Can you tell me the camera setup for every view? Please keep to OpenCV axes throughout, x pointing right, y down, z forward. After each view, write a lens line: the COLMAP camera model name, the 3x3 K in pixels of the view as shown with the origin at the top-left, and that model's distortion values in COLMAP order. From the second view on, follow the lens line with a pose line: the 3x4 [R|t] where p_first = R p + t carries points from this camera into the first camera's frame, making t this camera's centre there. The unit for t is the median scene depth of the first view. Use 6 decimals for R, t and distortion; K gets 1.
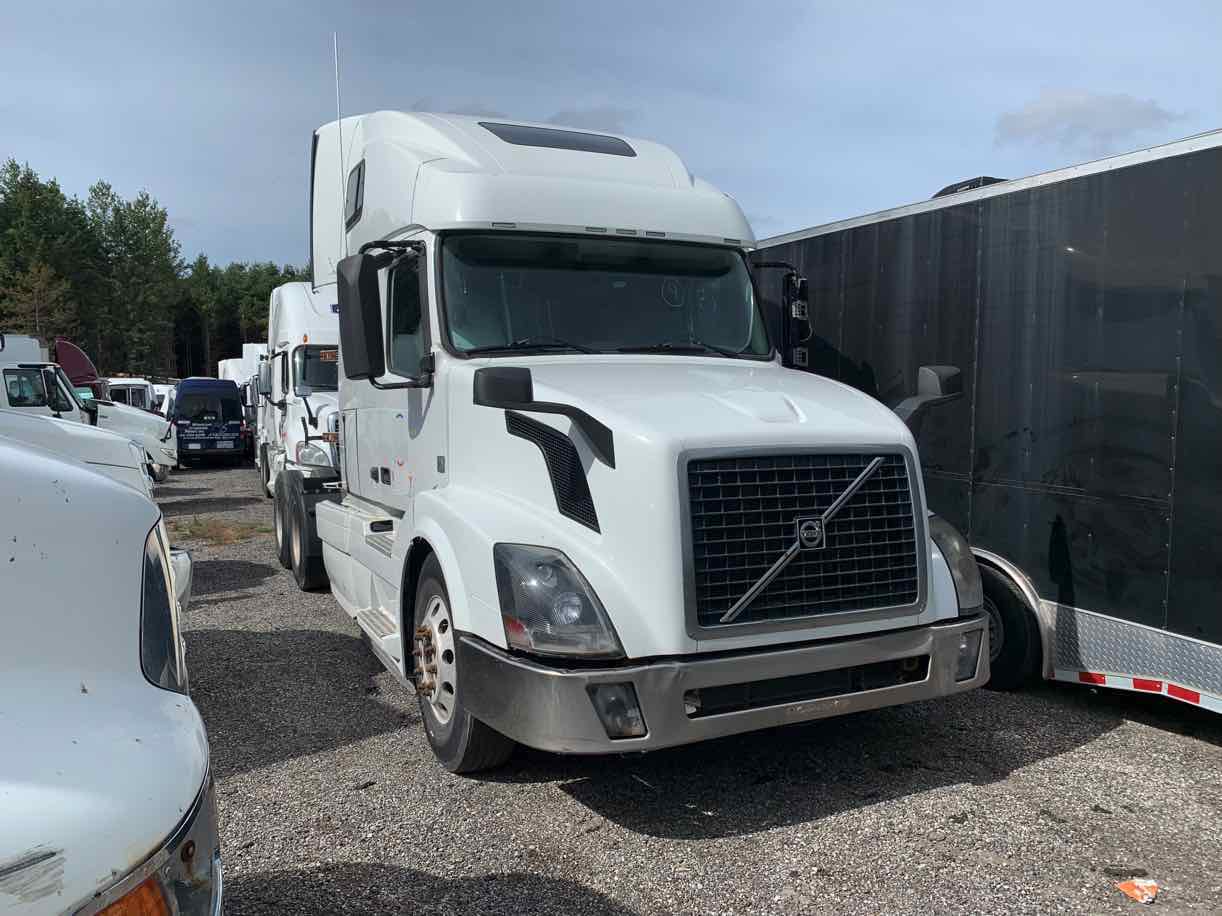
lens RADIAL K [[925.9, 0, 601.4], [0, 925.9, 454.9], [0, 0, 1]] dist [0.034732, -0.050054]
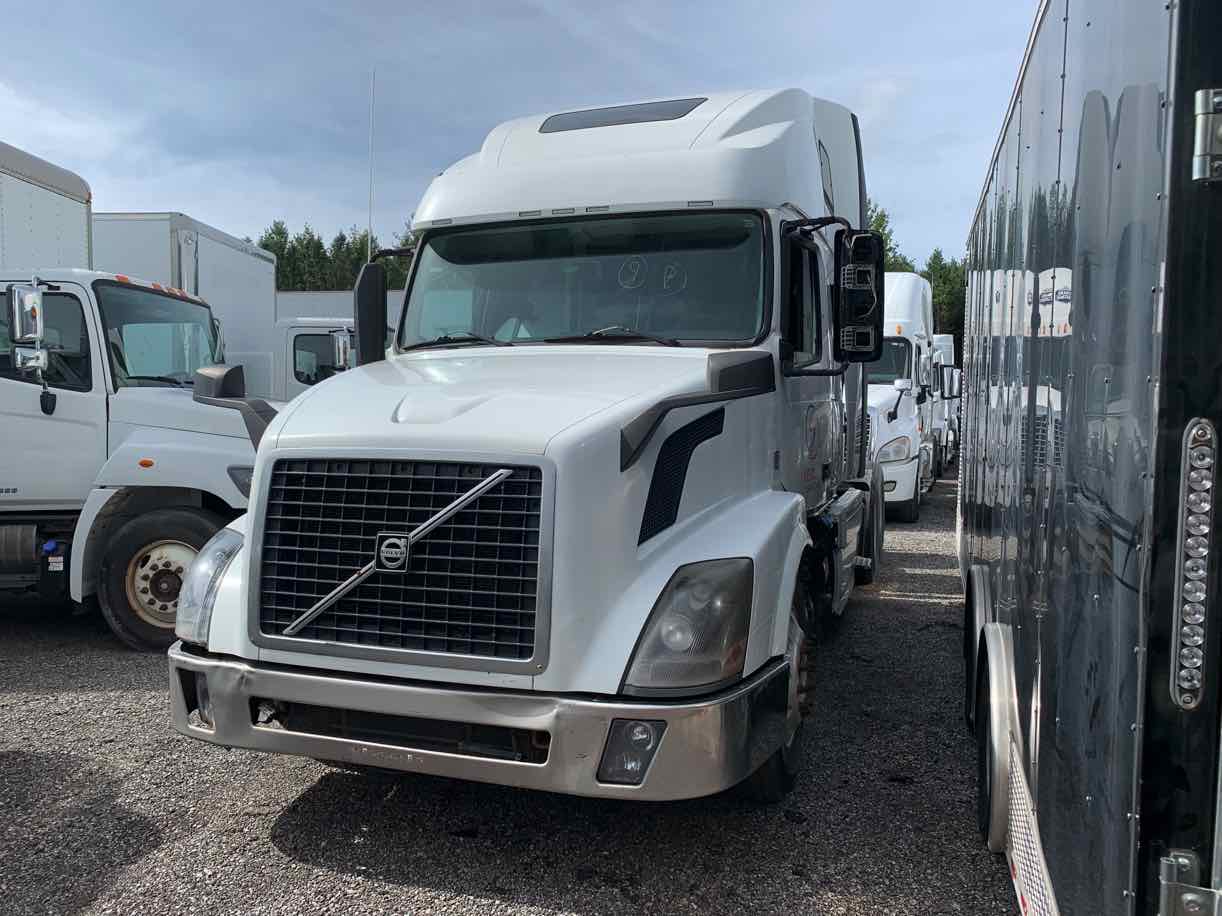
lens RADIAL K [[925.9, 0, 605.5], [0, 925.9, 453.4], [0, 0, 1]] dist [0.034732, -0.050054]
pose [[0.726639, 0.043586, -0.685636, 0.918296], [-0.038257, 0.999004, 0.022962, -0.033385], [0.685954, 0.009545, 0.727583, 0.488255]]
